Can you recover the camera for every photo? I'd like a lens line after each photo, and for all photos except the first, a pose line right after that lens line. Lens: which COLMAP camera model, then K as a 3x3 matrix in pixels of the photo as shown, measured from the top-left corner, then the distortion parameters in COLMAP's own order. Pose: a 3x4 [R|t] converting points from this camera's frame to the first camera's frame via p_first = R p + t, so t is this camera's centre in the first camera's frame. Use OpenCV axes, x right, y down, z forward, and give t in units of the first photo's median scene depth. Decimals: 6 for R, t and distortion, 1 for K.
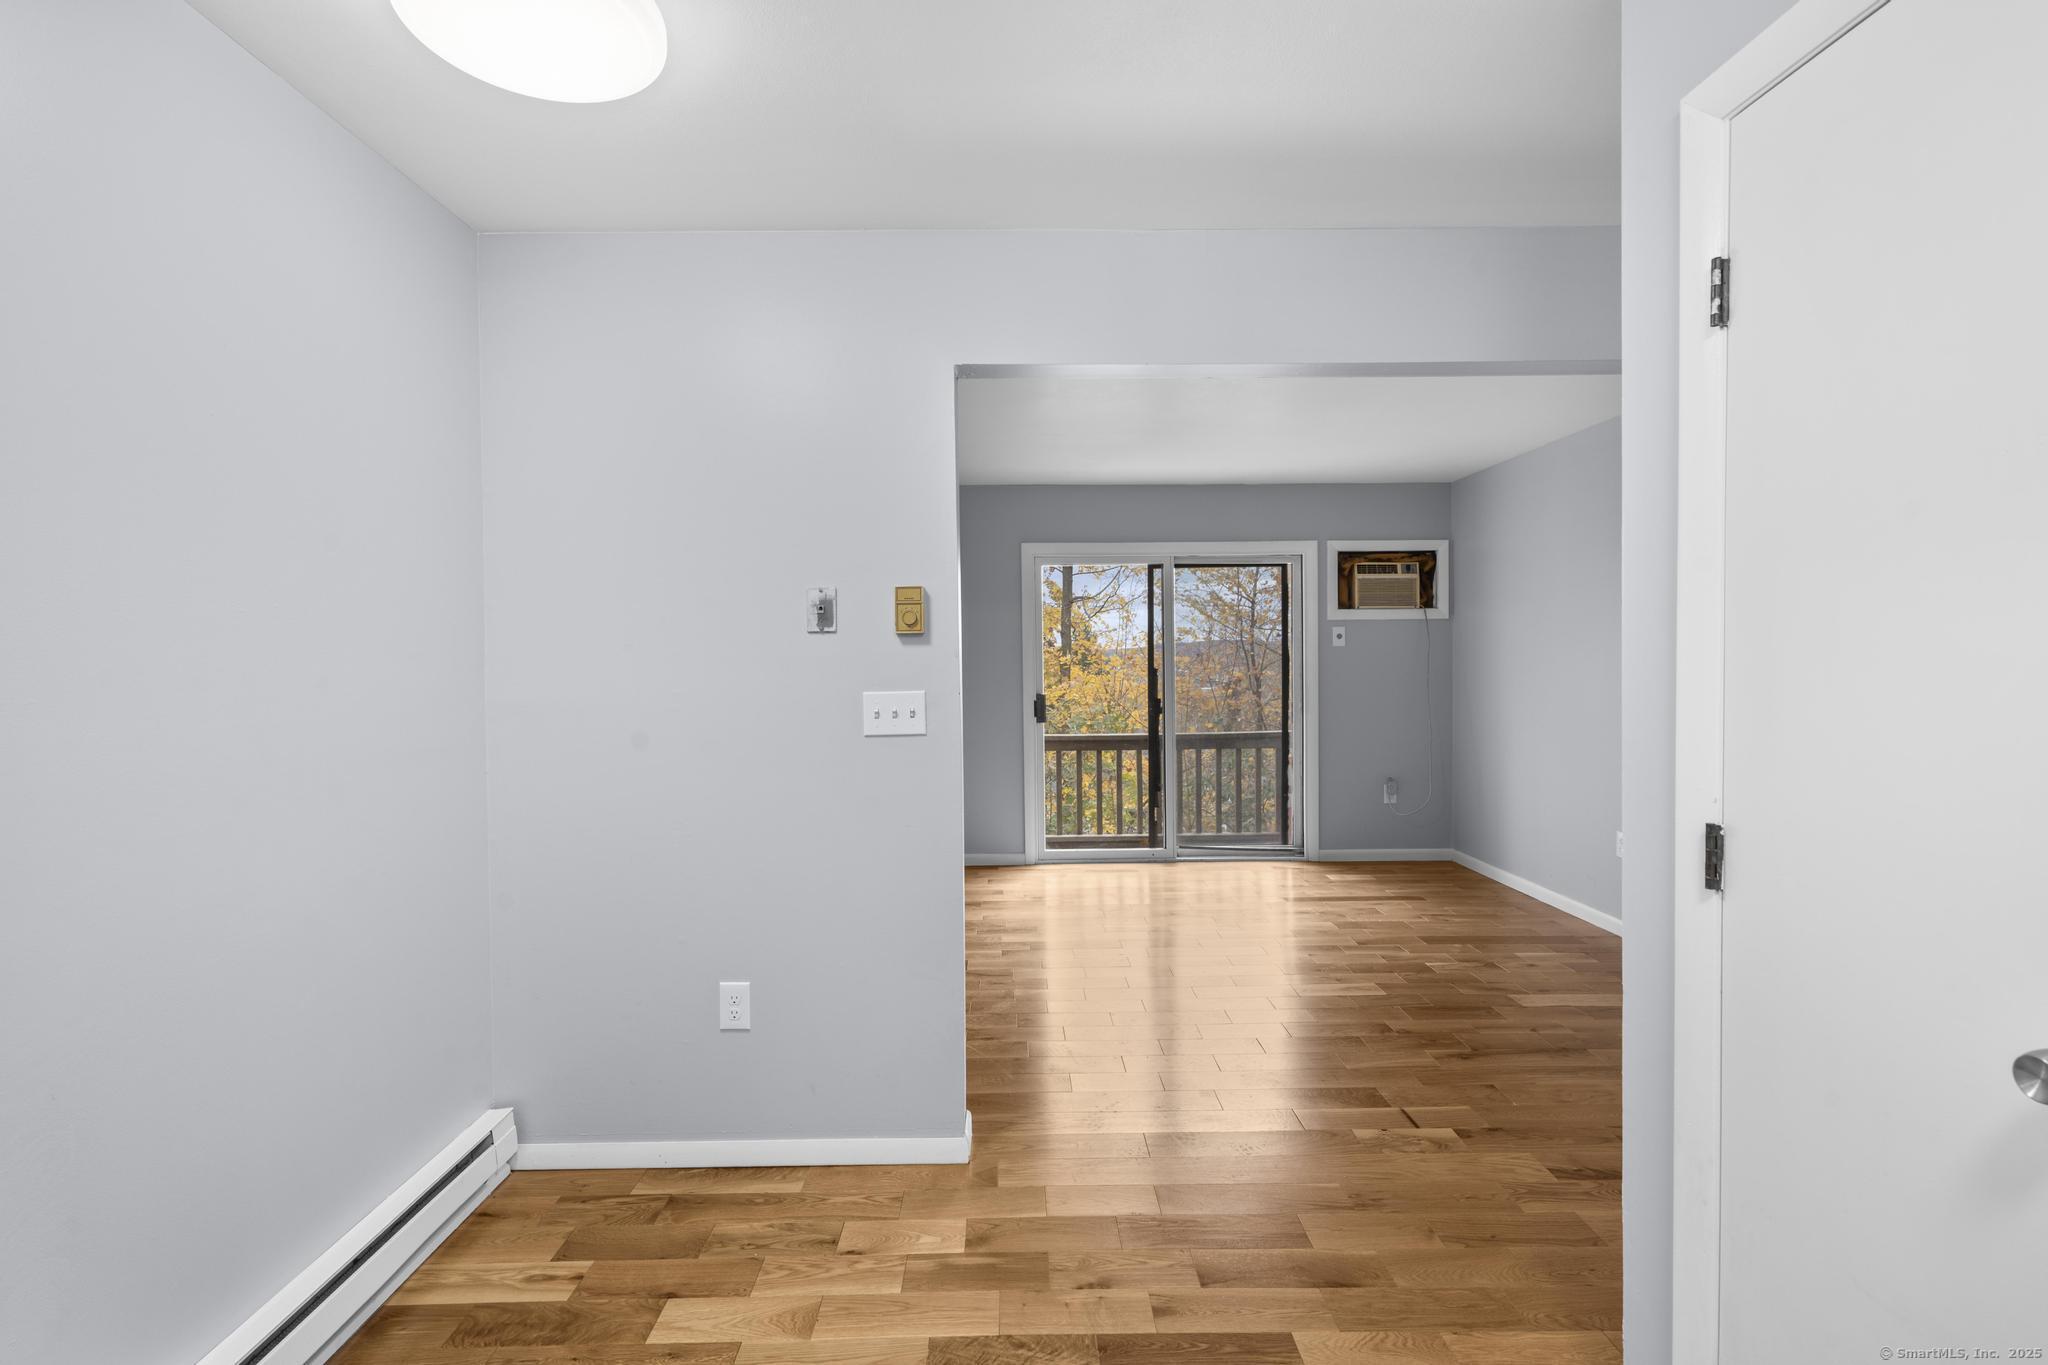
lens RADIAL K [[931.0, 0, 1020.4], [0, 931.0, 678.9], [0, 0, 1]] dist [0.000673, 0.000409]
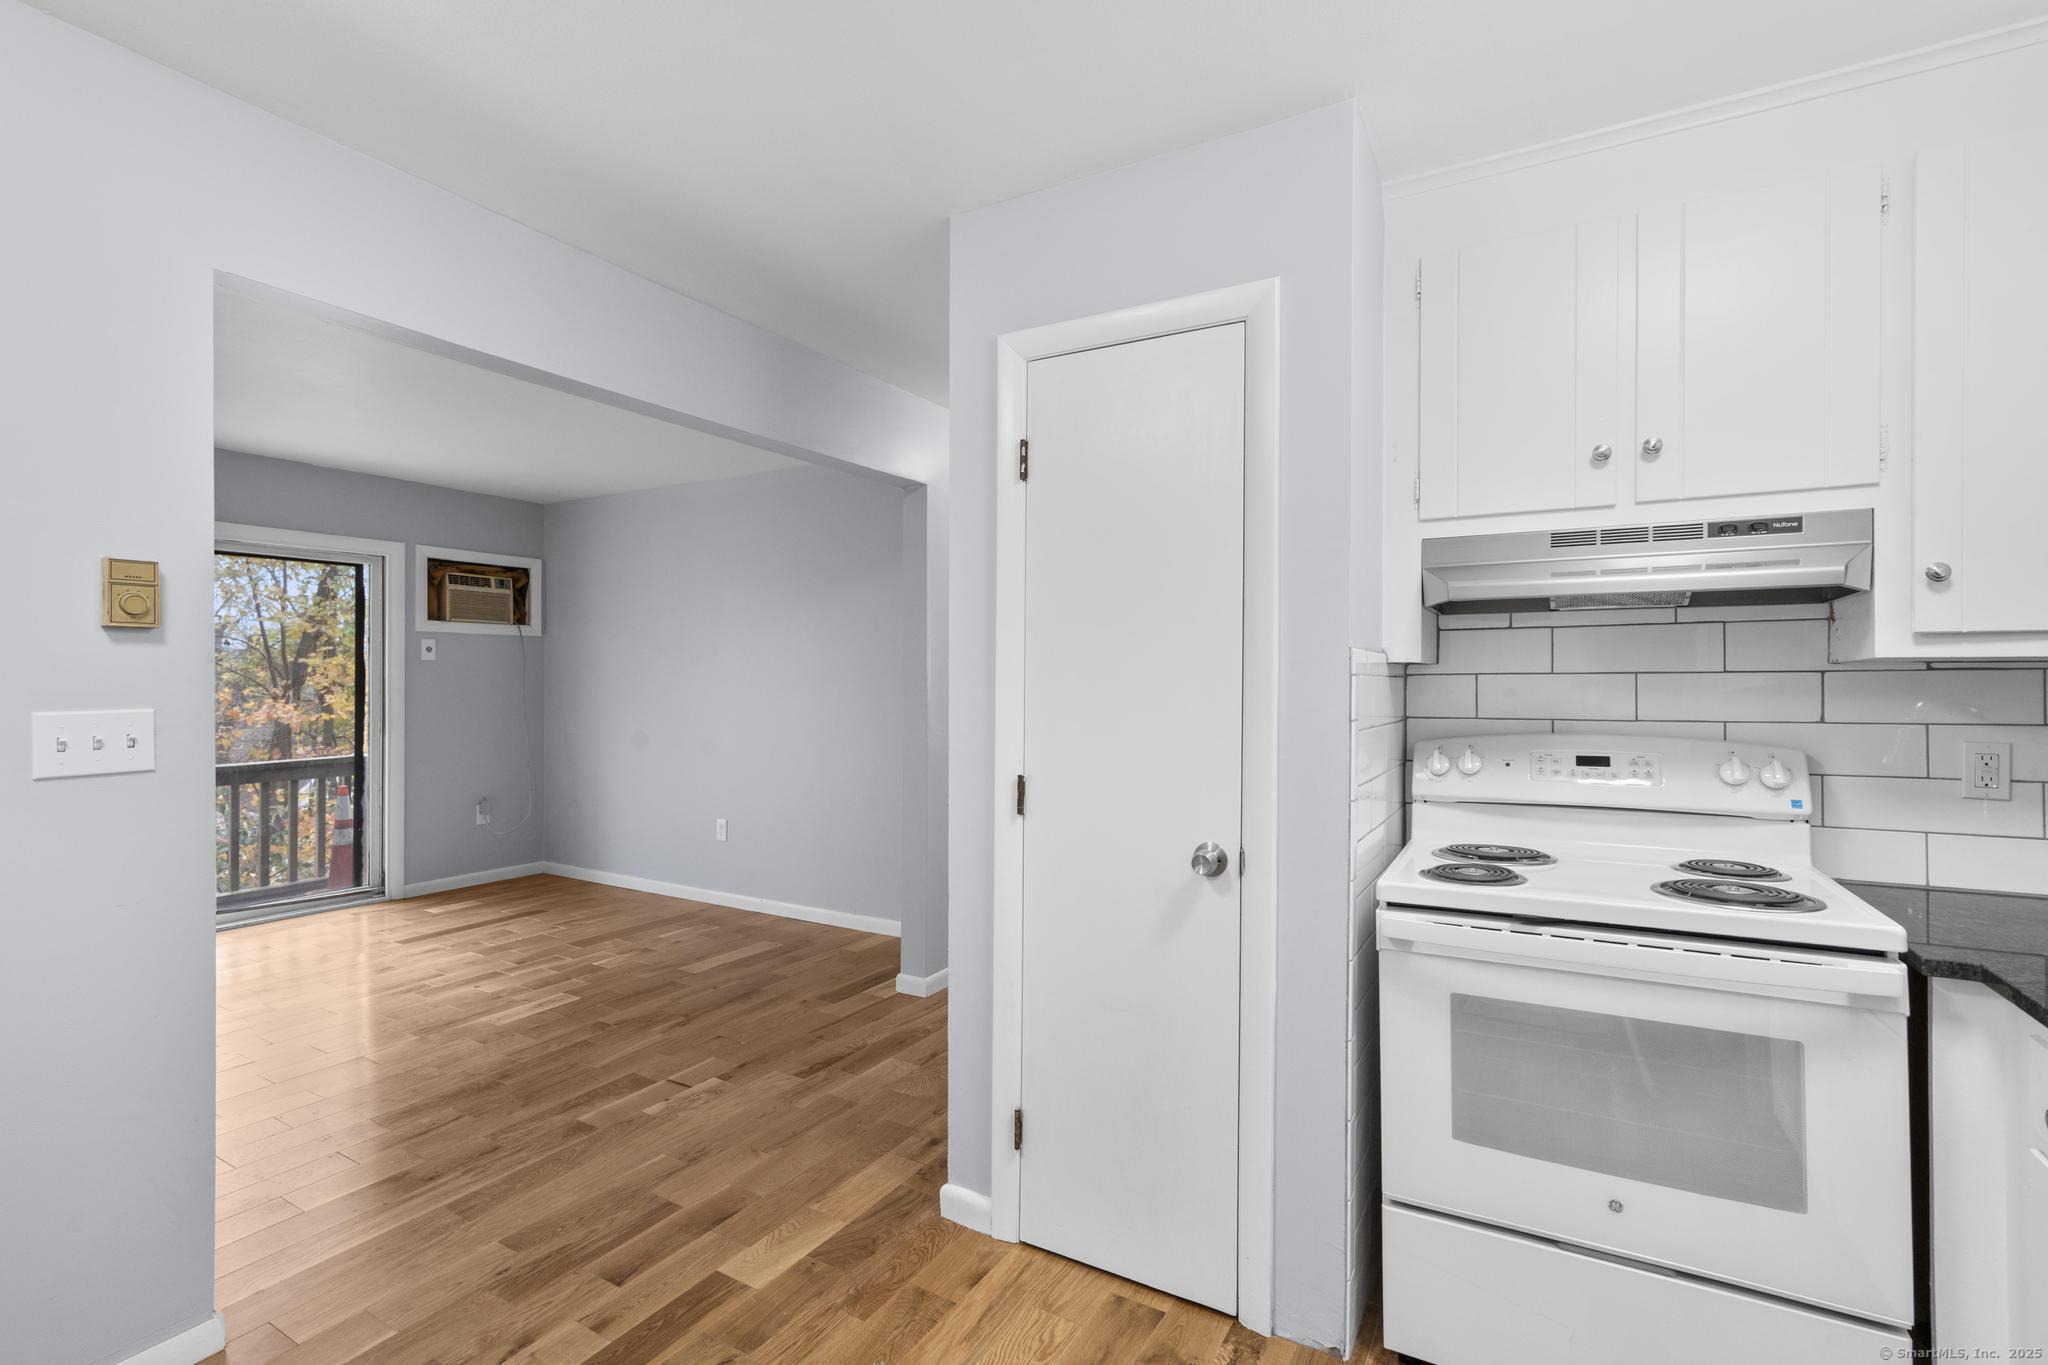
lens RADIAL K [[931.0, 0, 1006.2], [0, 931.0, 681.8], [0, 0, 1]] dist [0.000673, 0.000409]
pose [[0.516827, 0.009202, 0.856041, -0.196028], [0.005447, 0.999887, -0.014037, 0.003039], [-0.856073, 0.011917, 0.516718, 0.042999]]
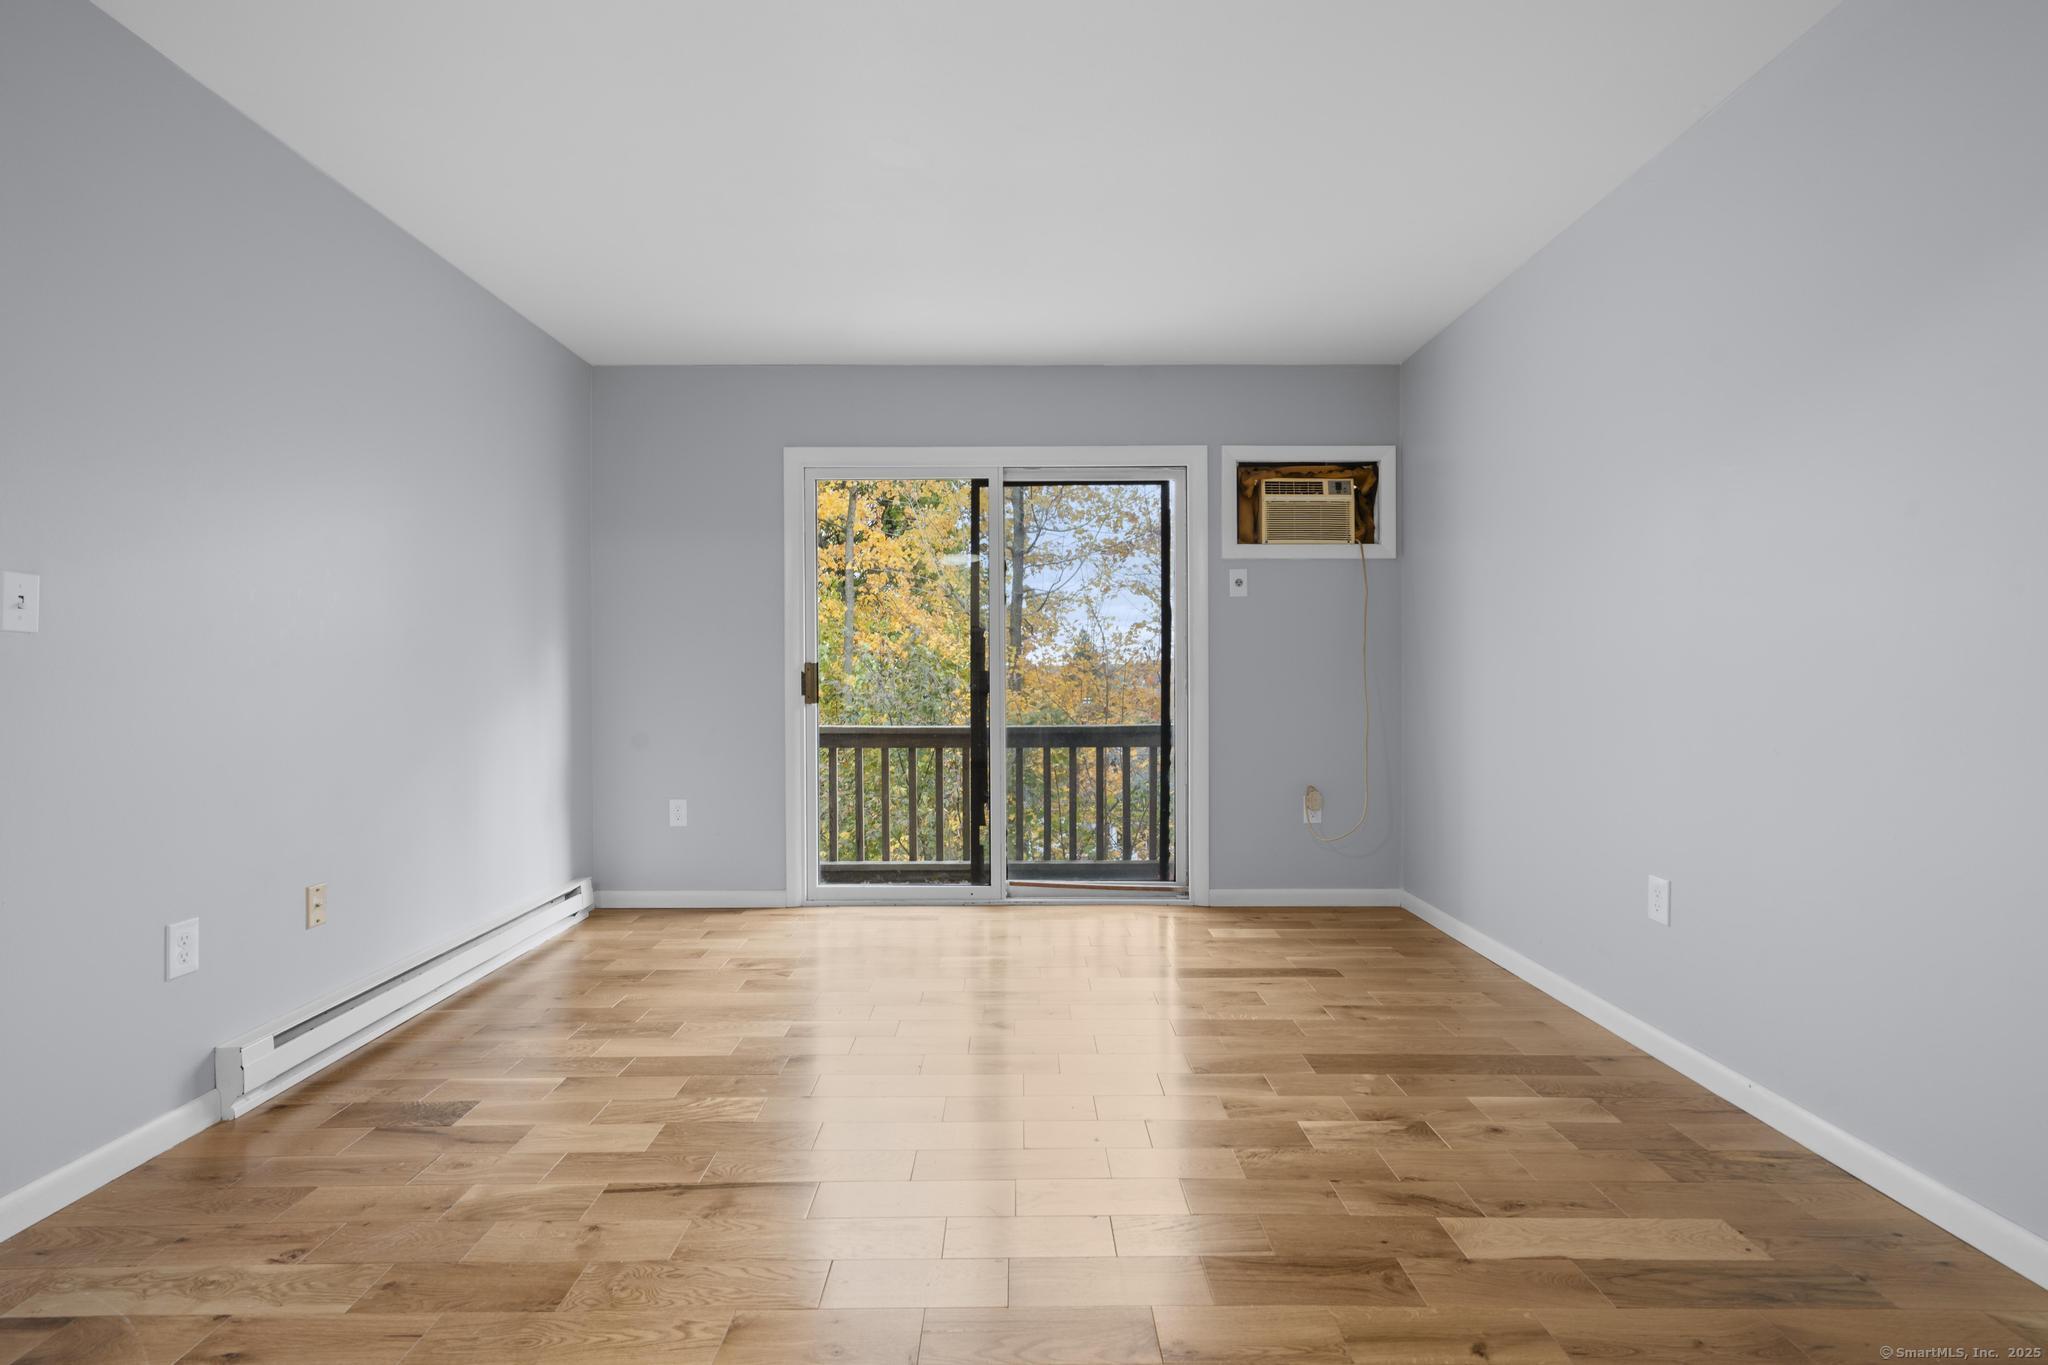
lens RADIAL K [[931.0, 0, 1019.5], [0, 931.0, 681.3], [0, 0, 1]] dist [0.000673, 0.000409]
pose [[0.999966, 0.007238, -0.004034, 0.234167], [-0.007294, 0.999876, -0.013983, 0.050286], [0.003933, 0.014012, 0.999894, 0.390789]]
